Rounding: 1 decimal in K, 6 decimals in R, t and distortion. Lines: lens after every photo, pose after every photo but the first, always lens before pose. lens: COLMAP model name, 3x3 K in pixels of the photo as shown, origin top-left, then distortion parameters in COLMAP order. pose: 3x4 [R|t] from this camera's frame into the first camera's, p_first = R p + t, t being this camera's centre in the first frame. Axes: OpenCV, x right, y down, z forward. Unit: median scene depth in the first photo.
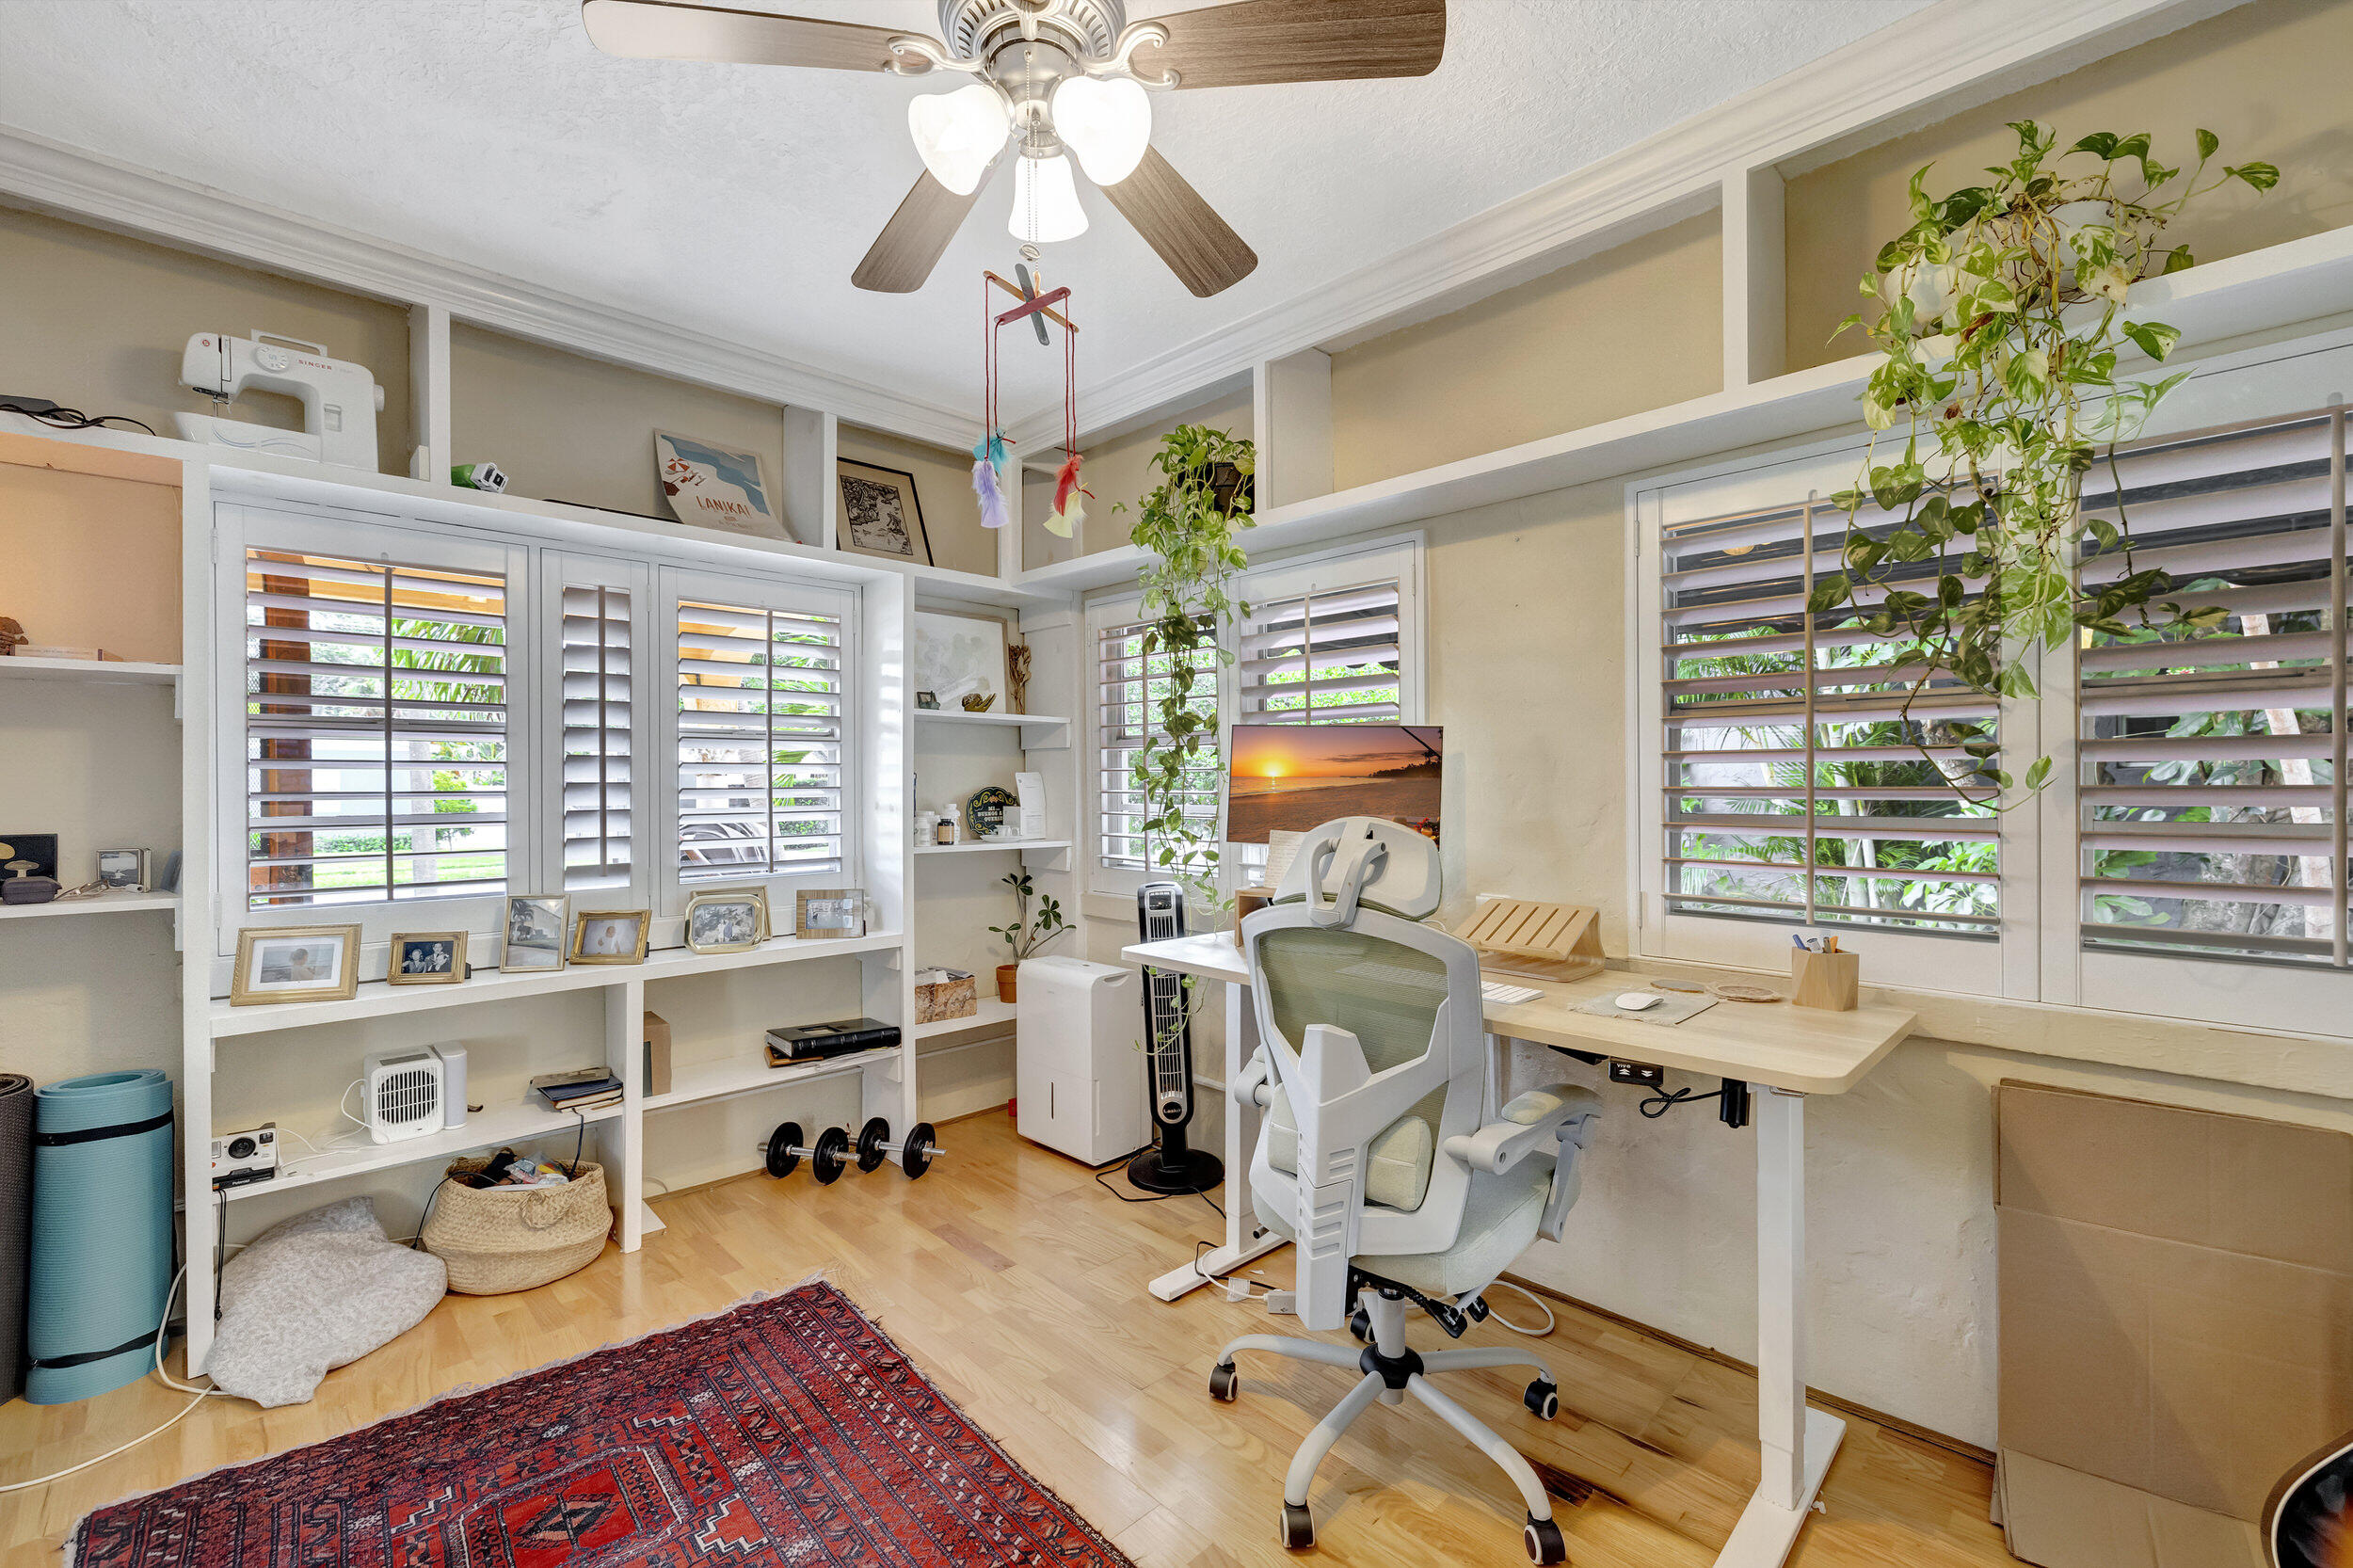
lens RADIAL K [[990.8, 0, 1173.8], [0, 990.8, 785.8], [0, 0, 1]] dist [0.002429, -0.001317]
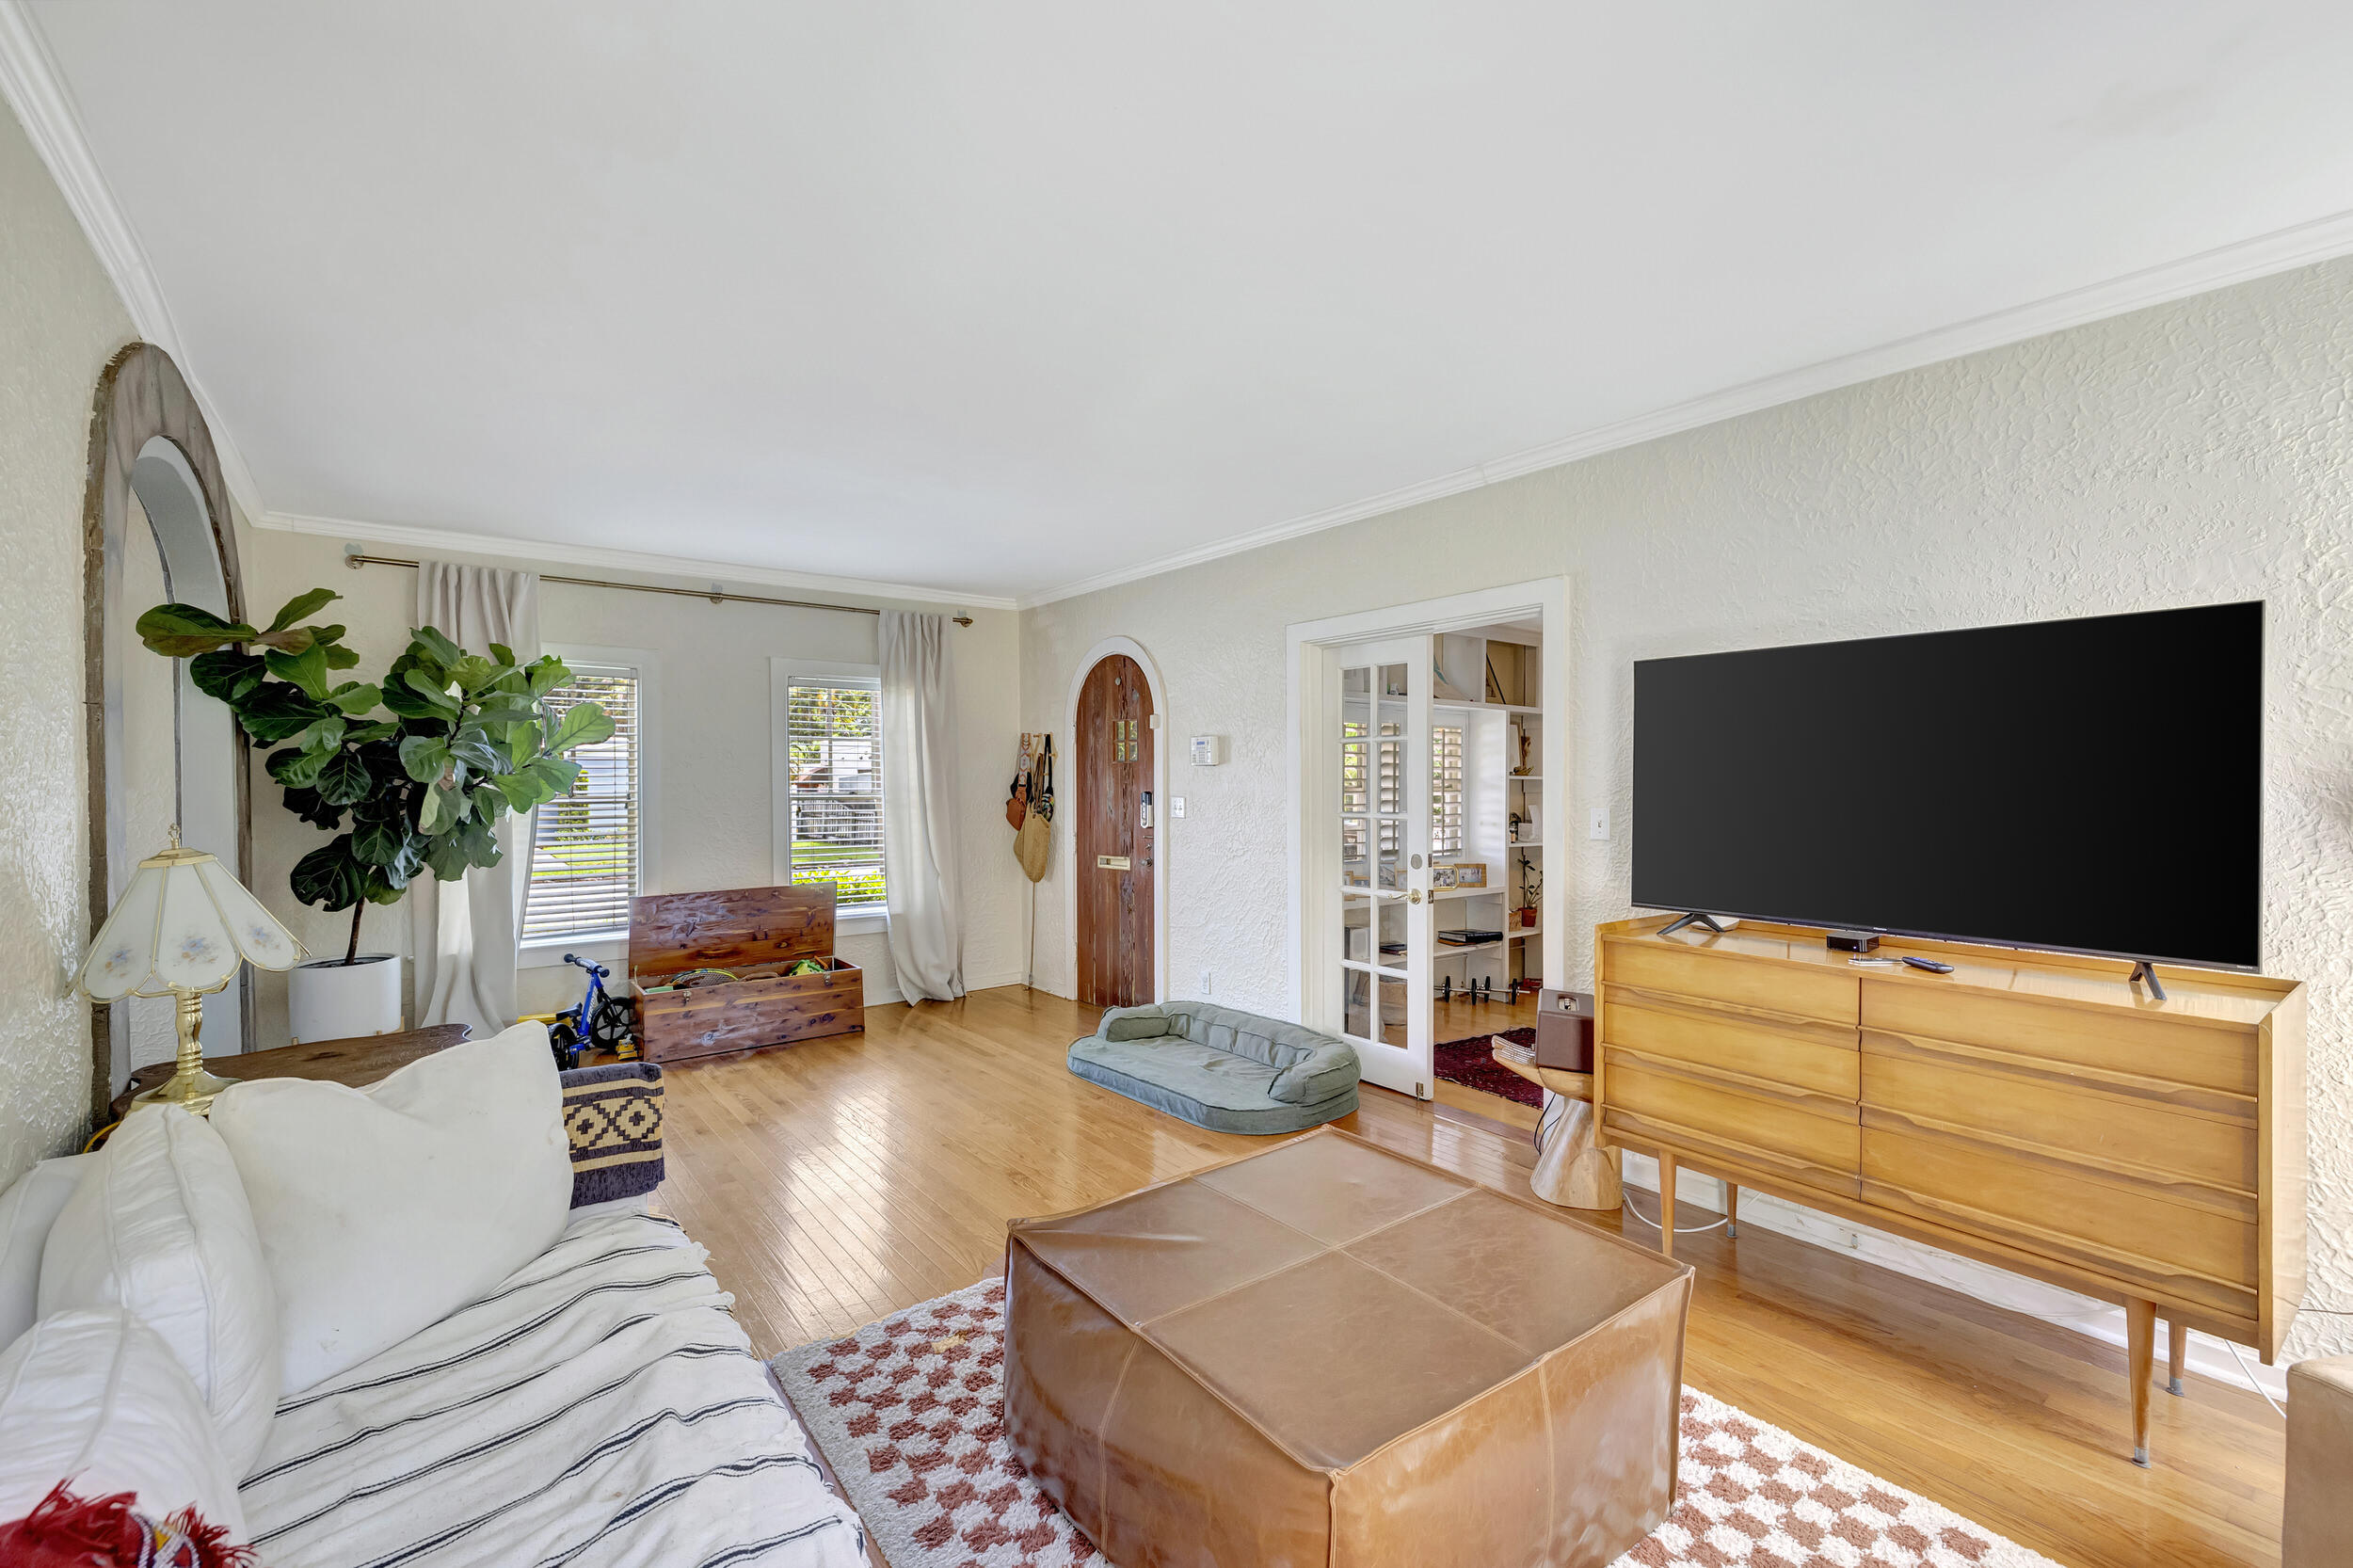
lens RADIAL K [[990.8, 0, 1170.4], [0, 990.8, 789.4], [0, 0, 1]] dist [0.002429, -0.001317]
pose [[0.993641, 0.008357, -0.112285, -0.794991], [-0.007825, 0.999956, 0.005171, -0.061934], [0.112324, -0.004259, 0.993663, -1.206808]]
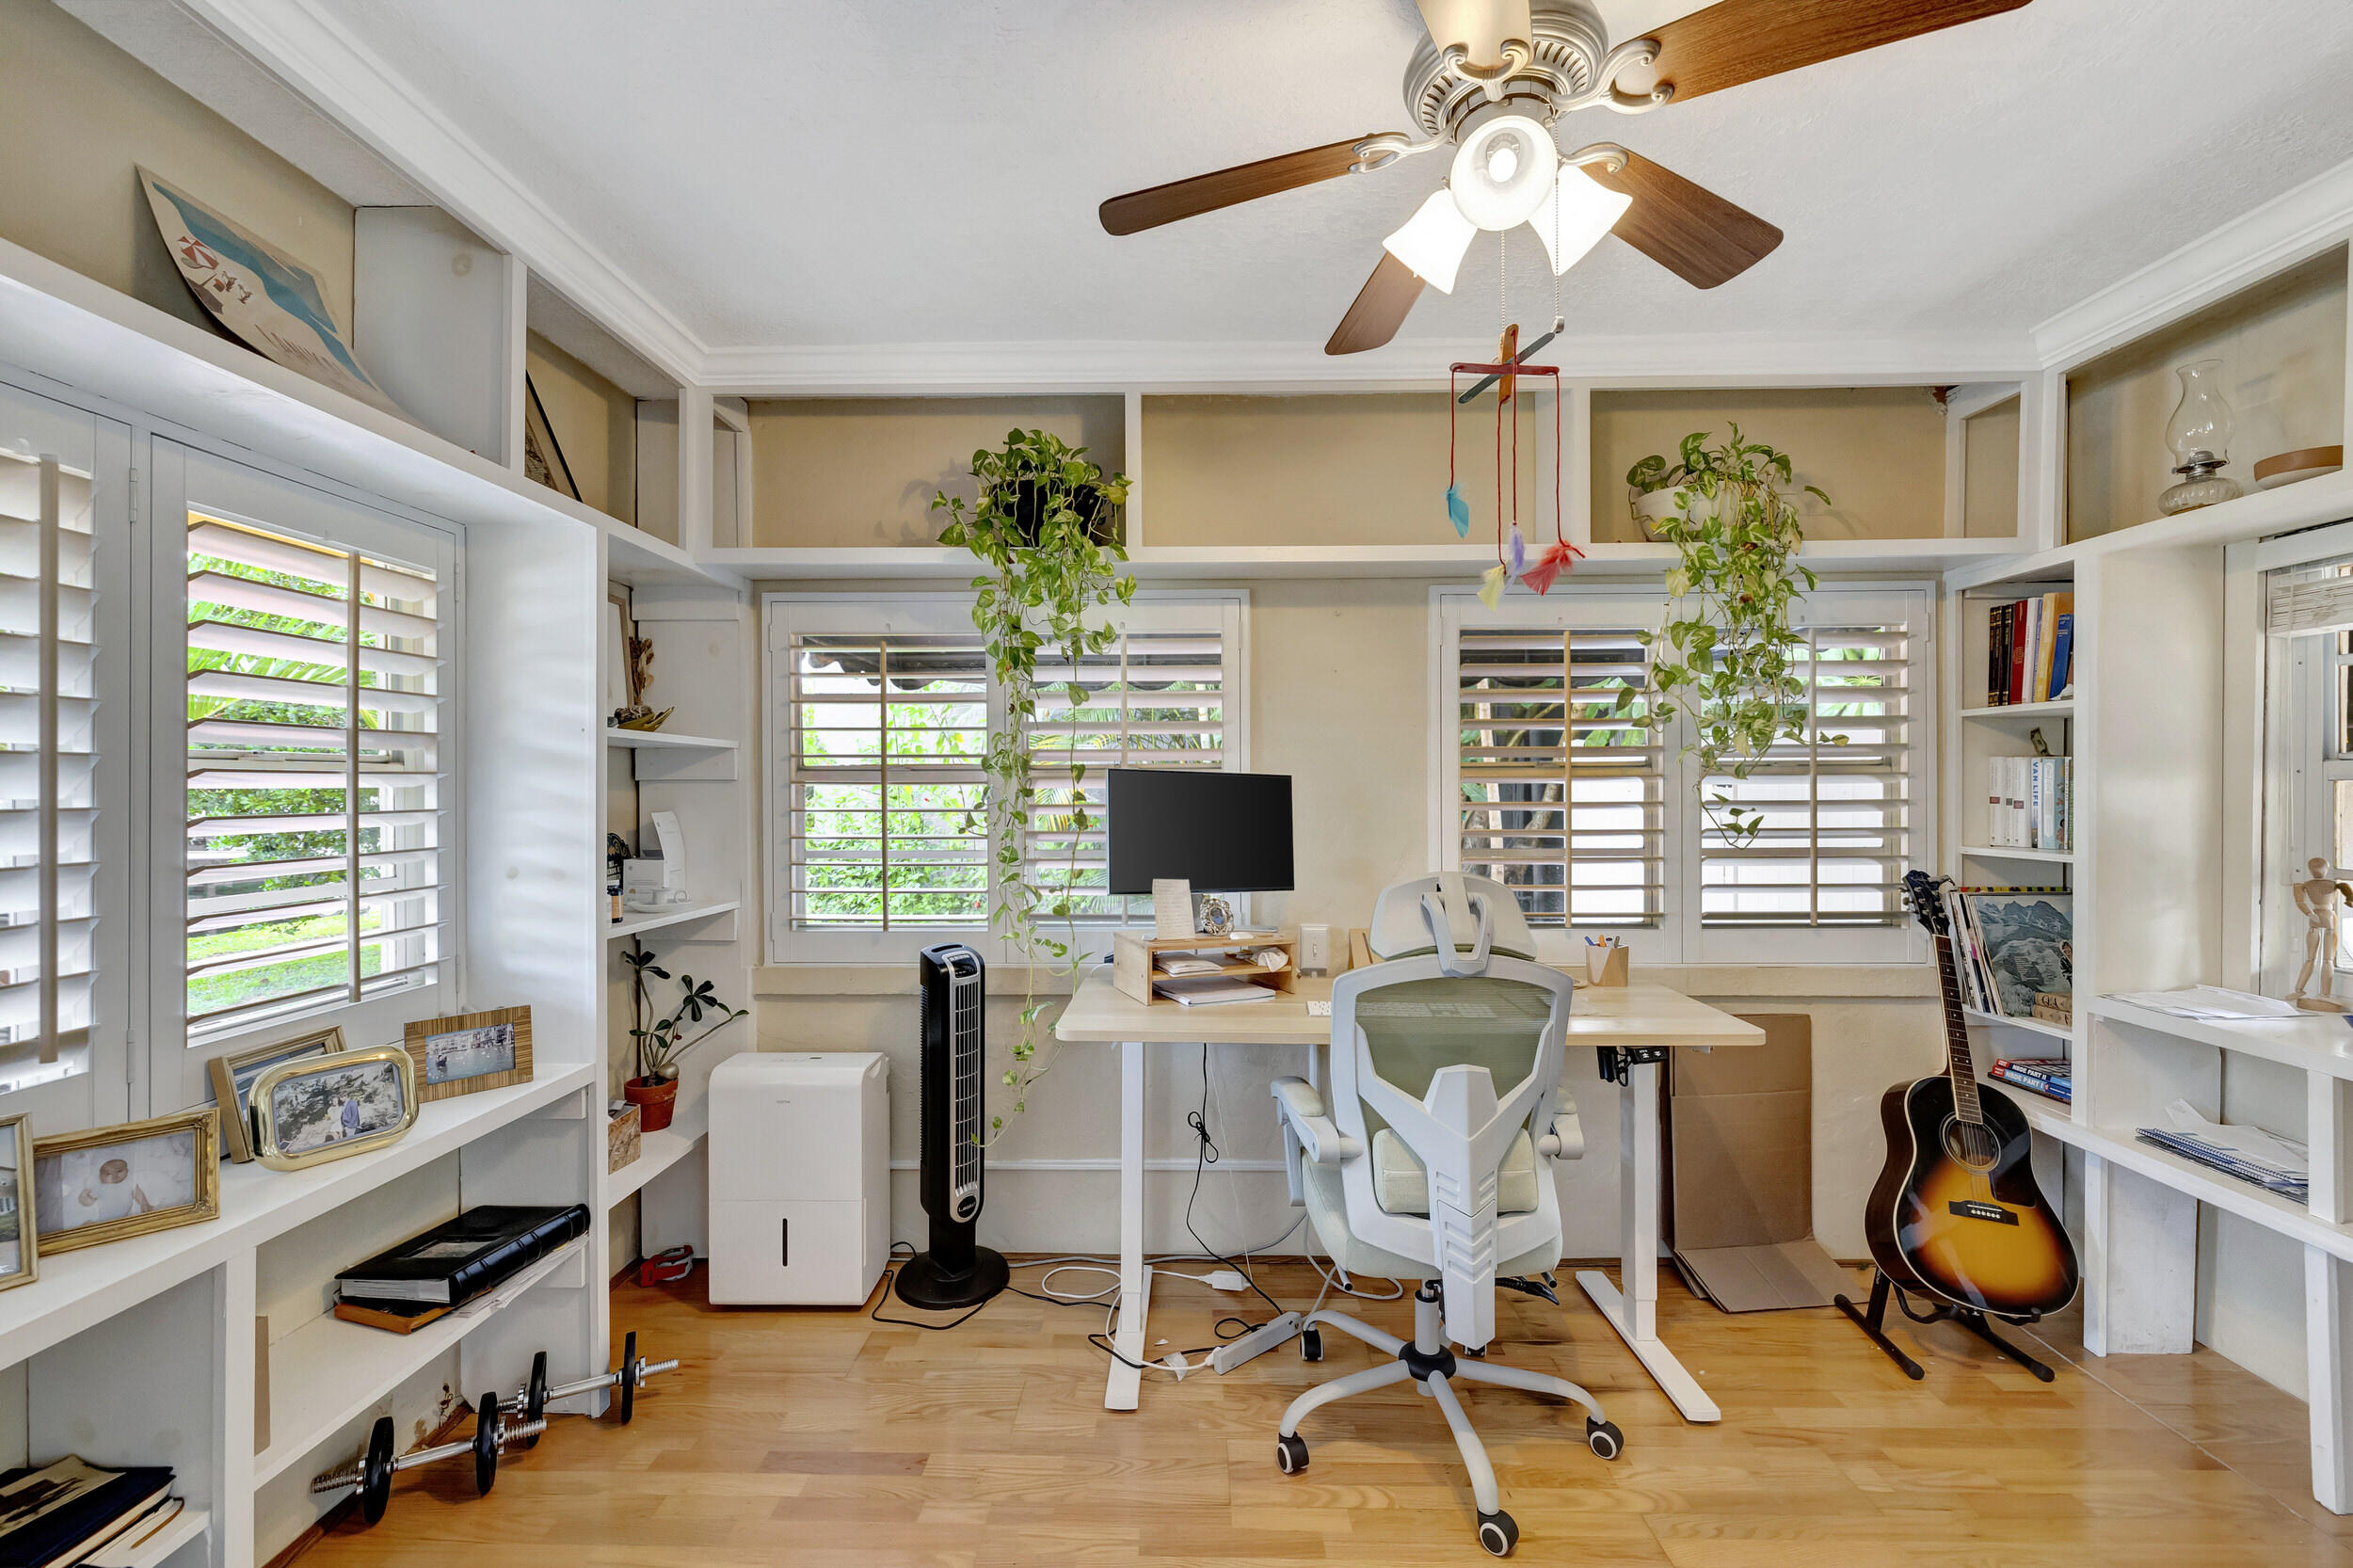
lens RADIAL K [[990.8, 0, 1172.7], [0, 990.8, 781.6], [0, 0, 1]] dist [0.002429, -0.001317]
pose [[0.712264, 0.004842, 0.701895, -0.507972], [0.001122, 0.999967, -0.008036, -0.038081], [-0.701911, 0.006511, 0.712235, 0.266890]]
